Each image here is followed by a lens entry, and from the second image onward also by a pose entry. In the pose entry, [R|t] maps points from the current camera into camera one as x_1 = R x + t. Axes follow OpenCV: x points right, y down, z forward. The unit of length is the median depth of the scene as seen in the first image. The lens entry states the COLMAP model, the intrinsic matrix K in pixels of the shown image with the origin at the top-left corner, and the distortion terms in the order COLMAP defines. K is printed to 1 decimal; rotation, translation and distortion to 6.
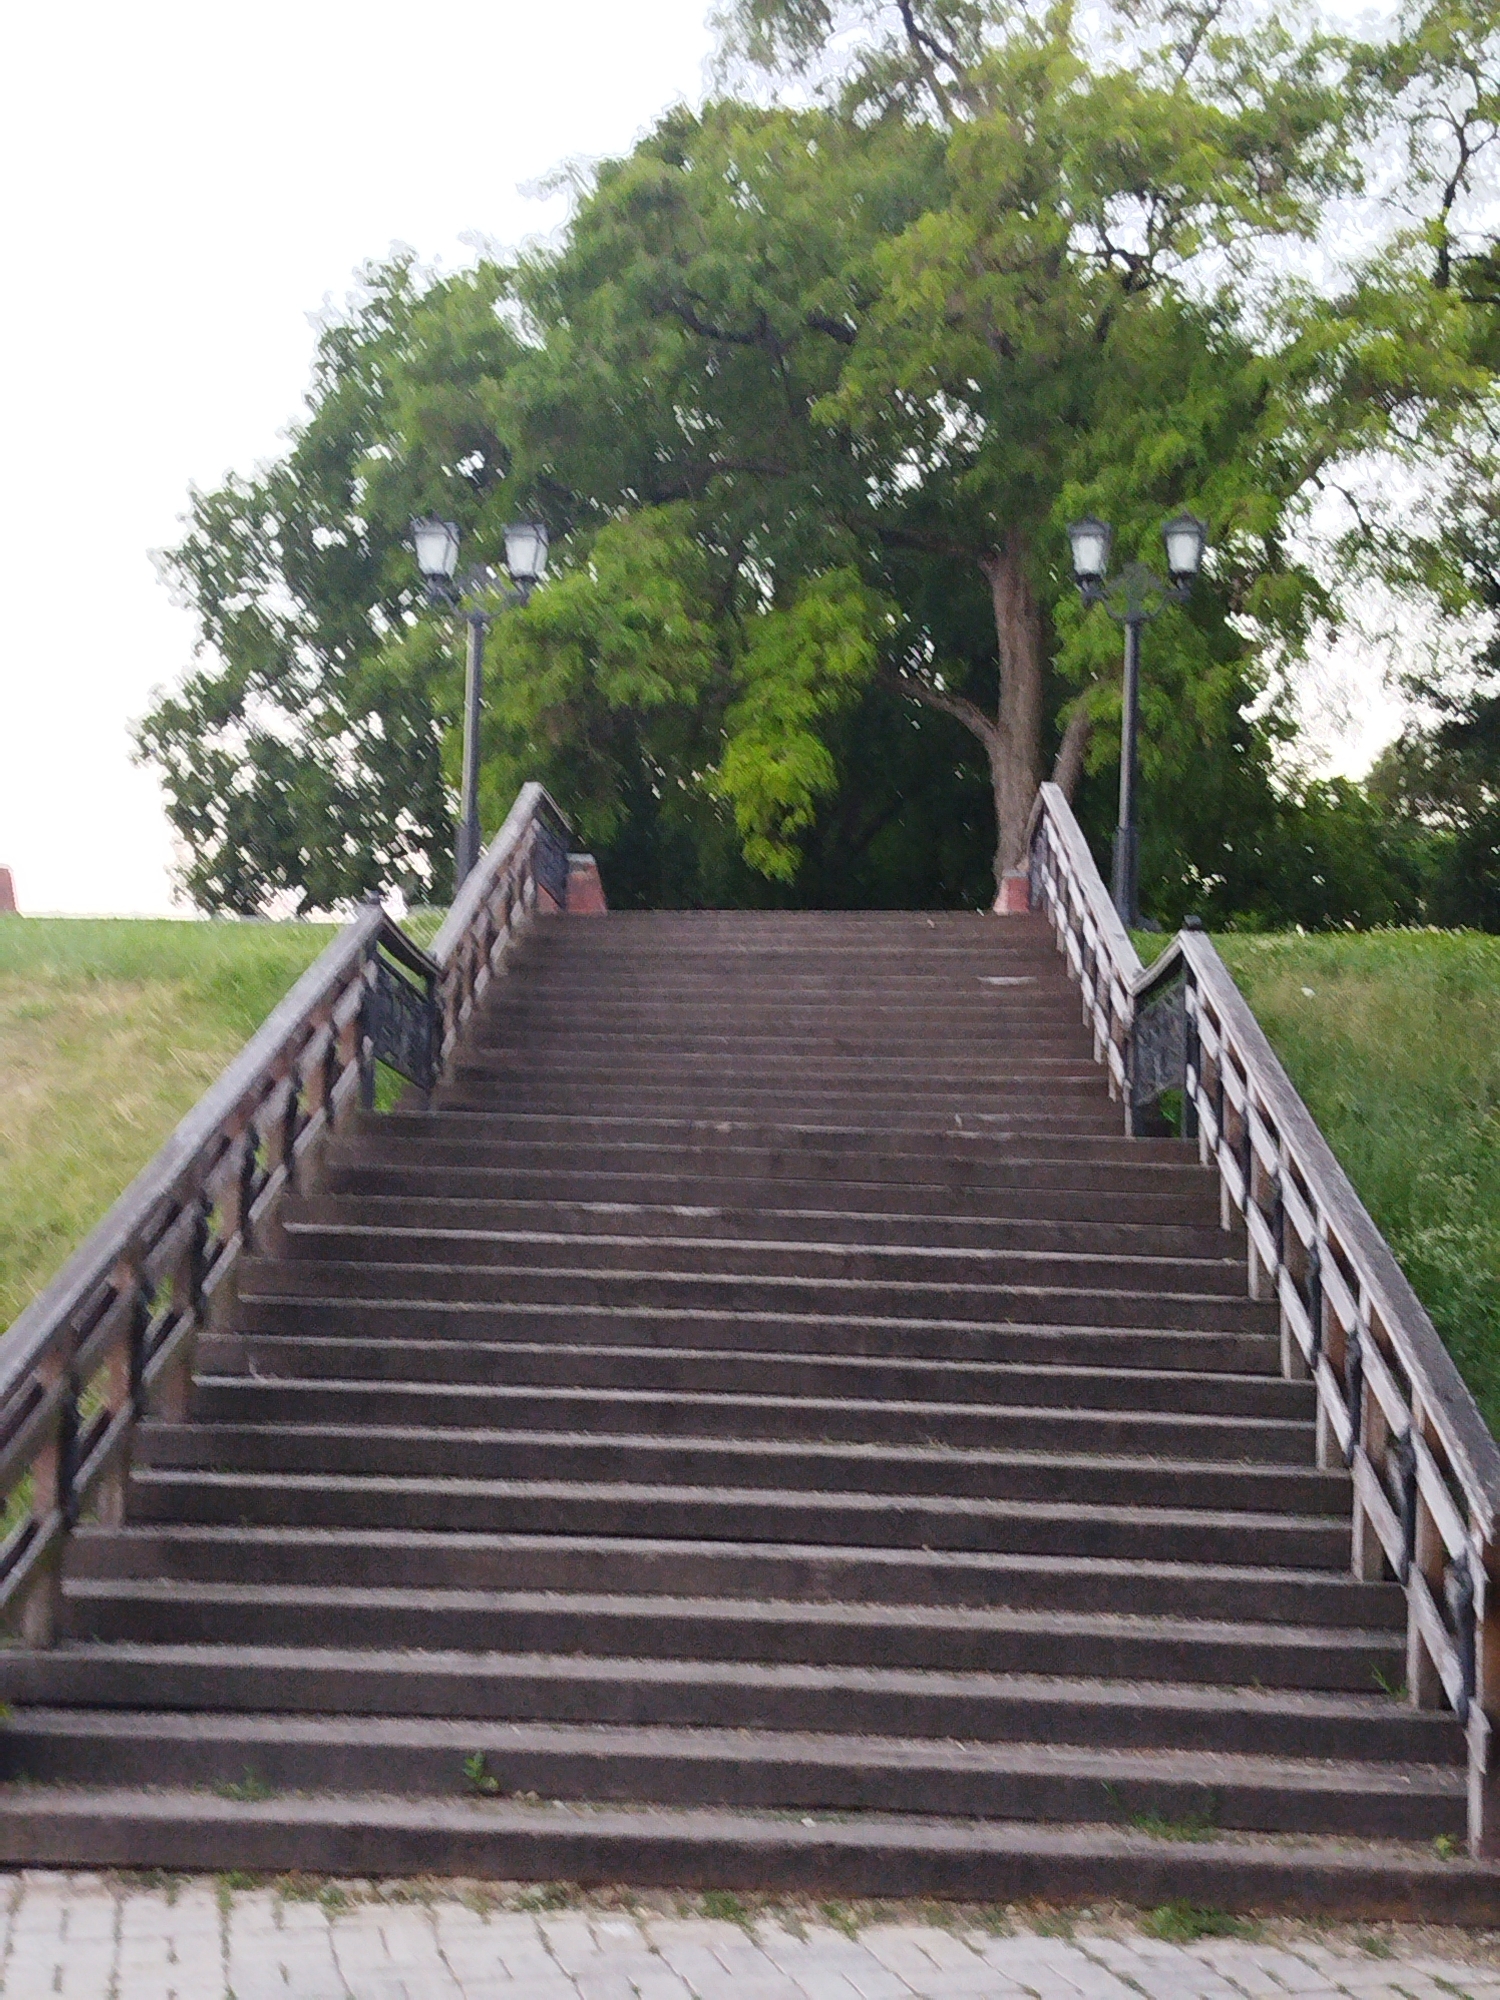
lens RADIAL K [[2790.9, 0, 750.0], [0, 2790.9, 1000.0], [0, 0, 1]] dist [-0.101367, -0.006818]
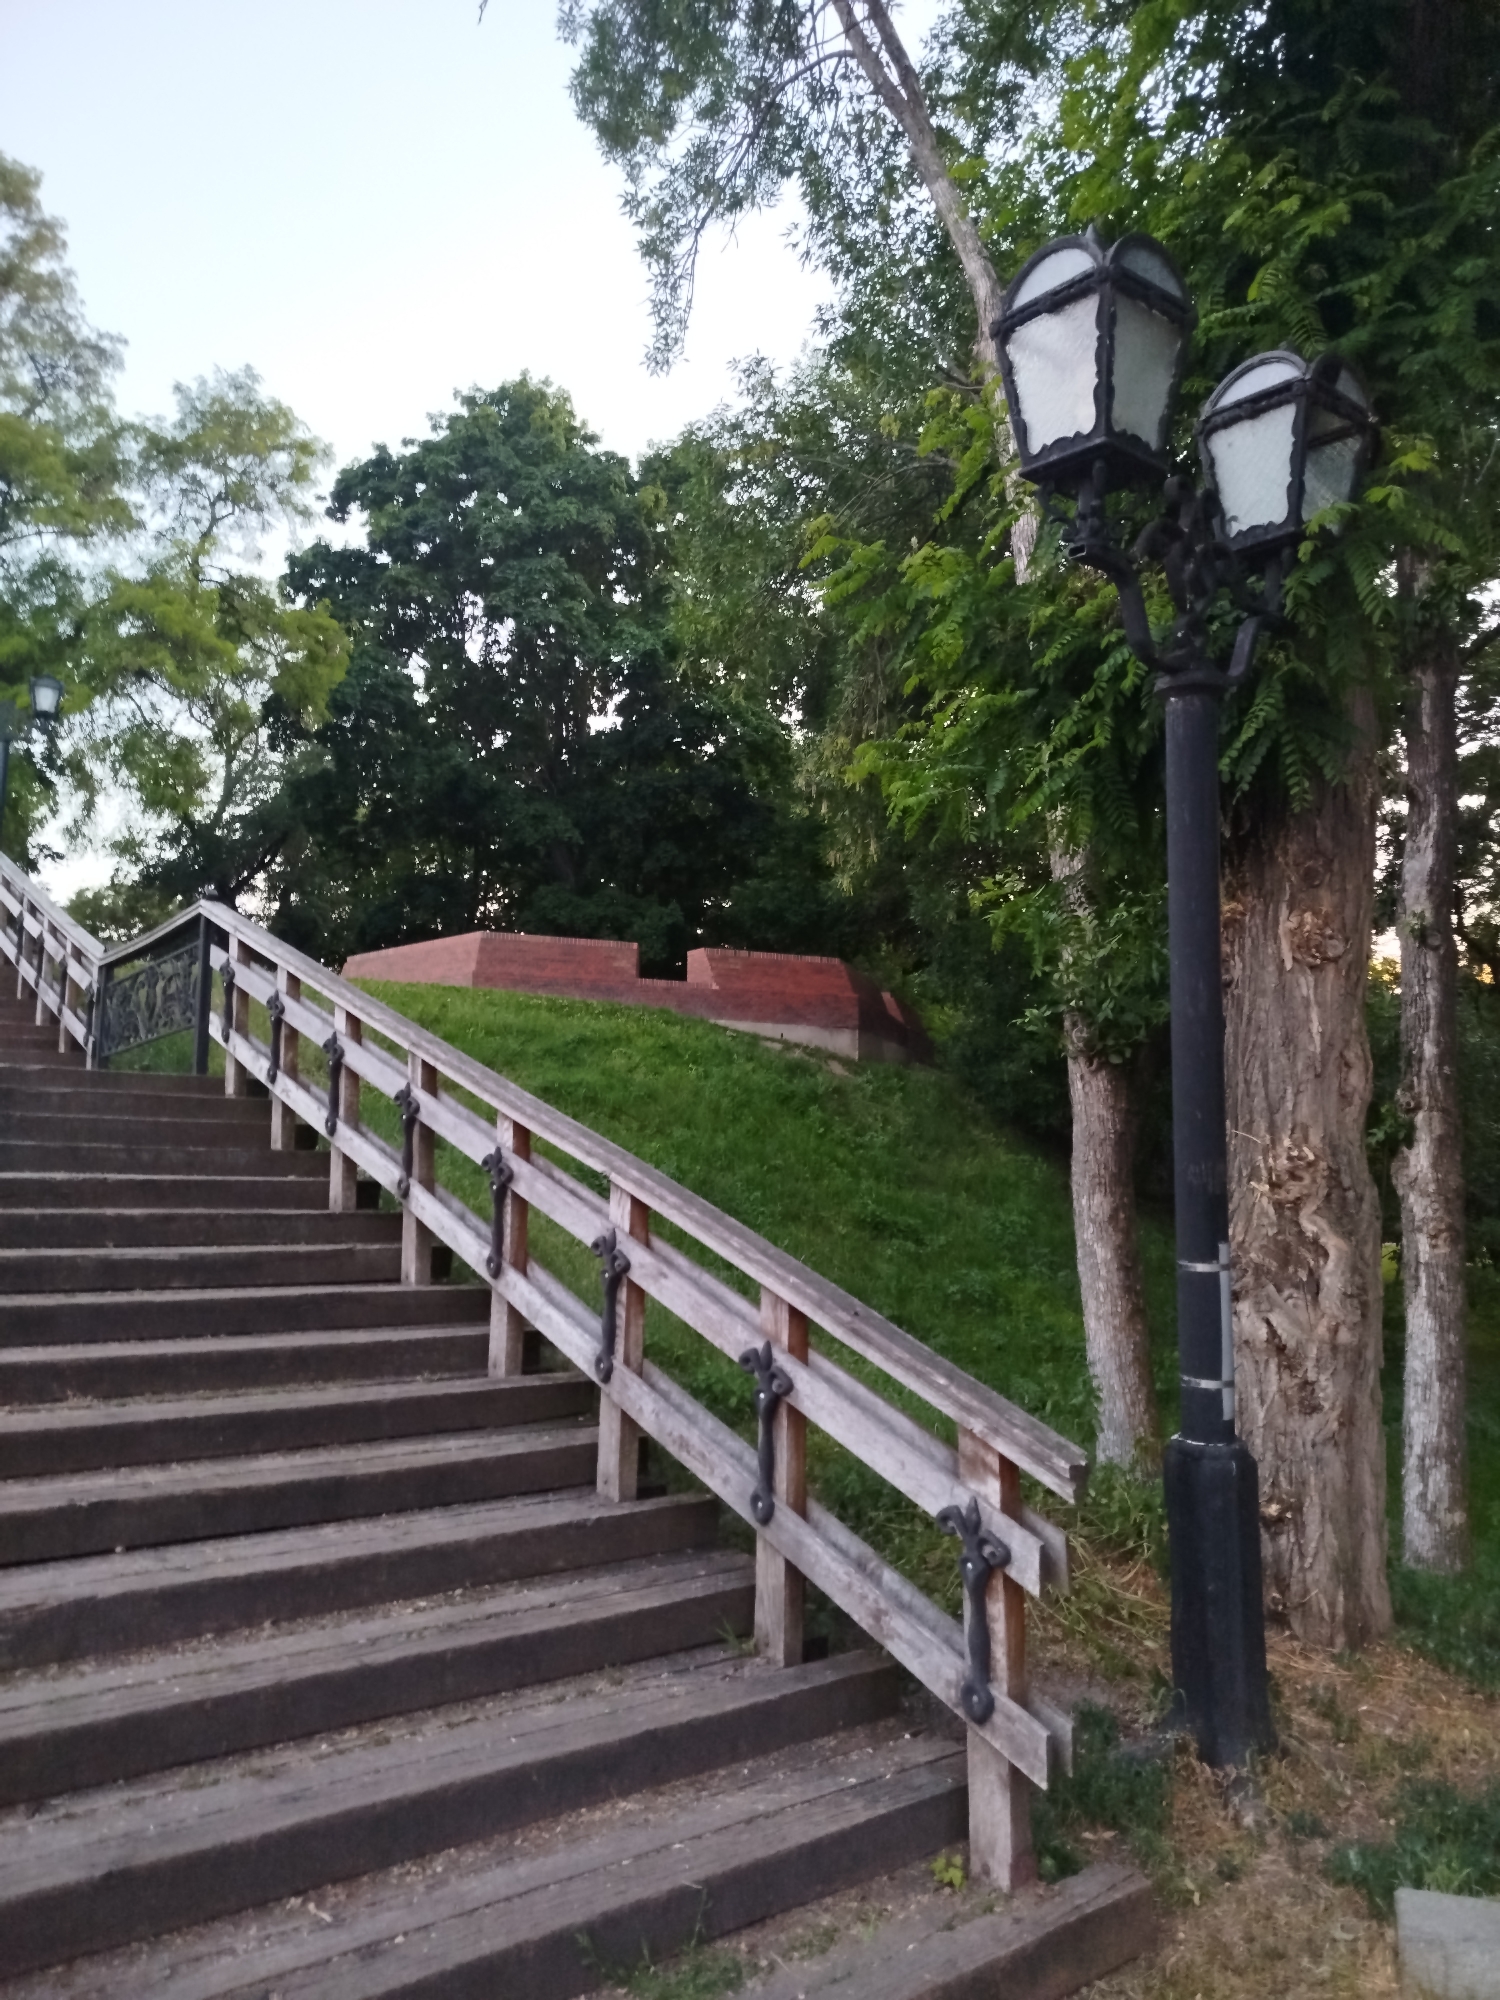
lens RADIAL K [[1346.4, 0, 750.0], [0, 1346.4, 1000.0], [0, 0, 1]] dist [0.040741, -0.046459]
pose [[0.757324, 0.055577, 0.650671, -0.040848], [-0.032940, 0.998355, -0.046935, 0.037419], [-0.652209, 0.014112, 0.757908, 0.410343]]
